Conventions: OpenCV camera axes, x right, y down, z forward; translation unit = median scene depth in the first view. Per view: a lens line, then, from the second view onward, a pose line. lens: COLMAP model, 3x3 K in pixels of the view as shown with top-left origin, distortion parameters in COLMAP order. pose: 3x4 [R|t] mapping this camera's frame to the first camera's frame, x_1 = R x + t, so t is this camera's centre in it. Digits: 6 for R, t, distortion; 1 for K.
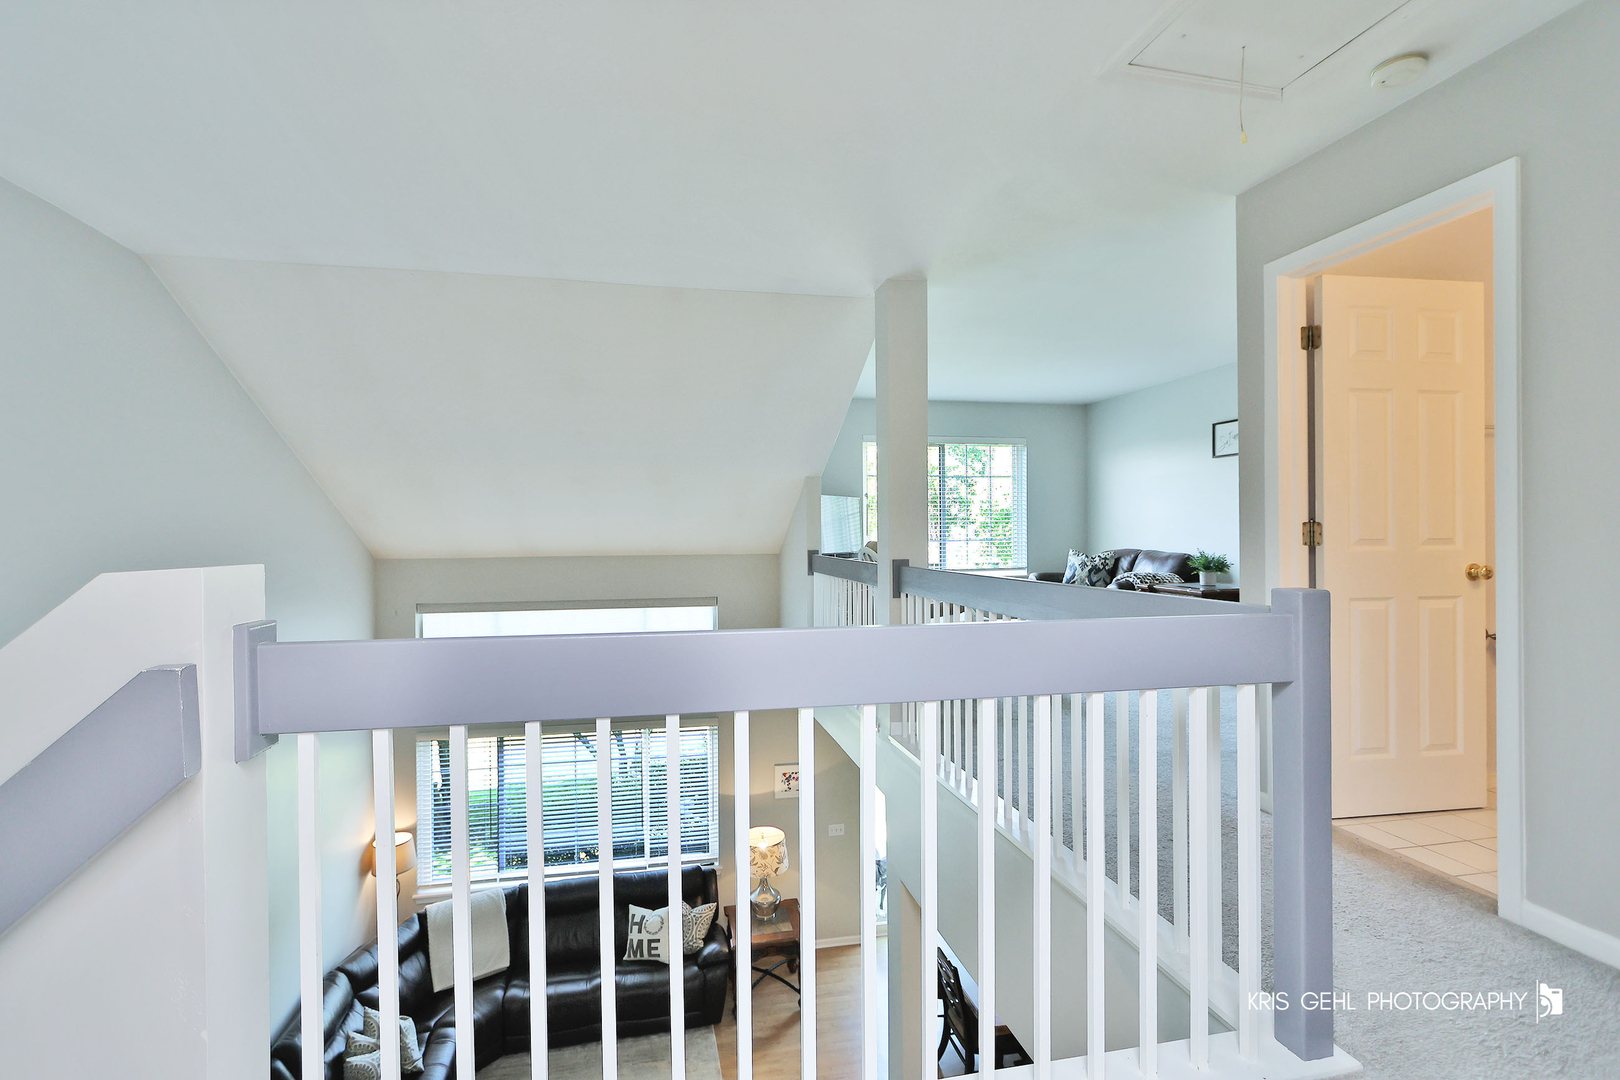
lens RADIAL K [[737.1, 0, 808.1], [0, 737.1, 527.9], [0, 0, 1]] dist [-0.004696, -0.000095]
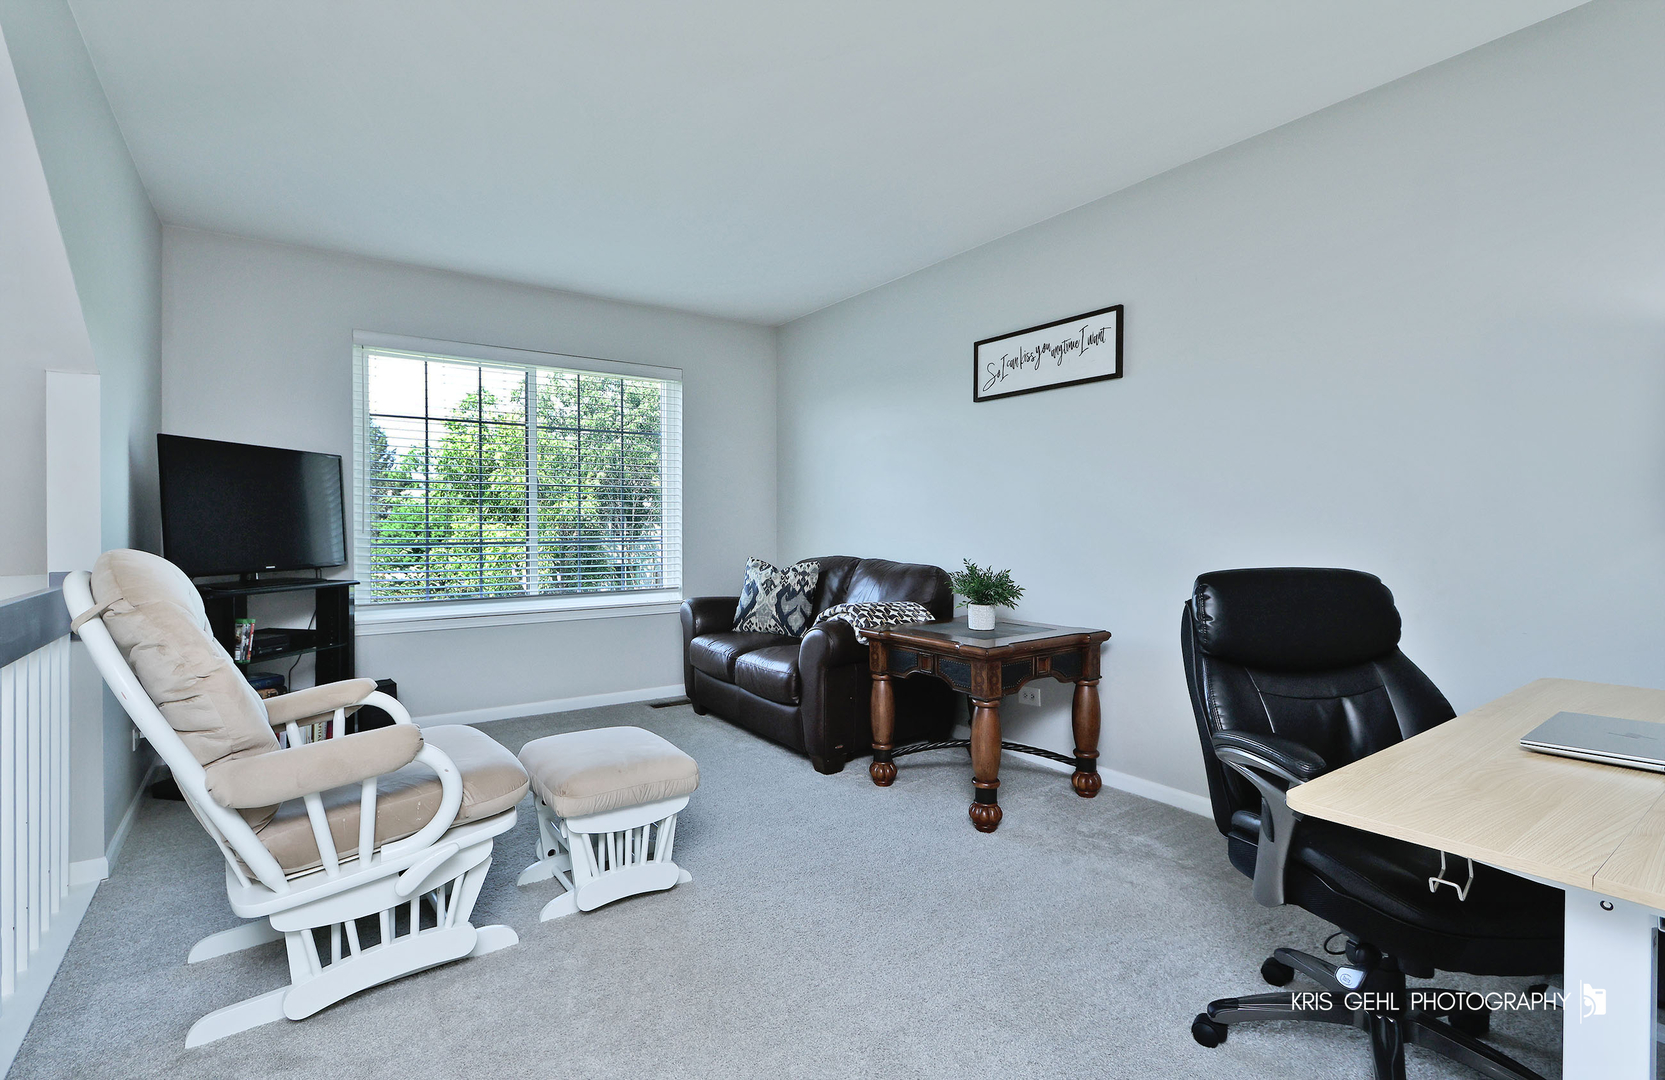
lens RADIAL K [[776.6, 0, 833.6], [0, 776.6, 536.2], [0, 0, 1]] dist [0.004603, -0.000228]
pose [[0.927851, 0.005016, 0.372917, 0.198854], [-0.007418, 0.999960, 0.005006, 0.009513], [-0.372877, -0.007411, 0.927851, 0.429002]]
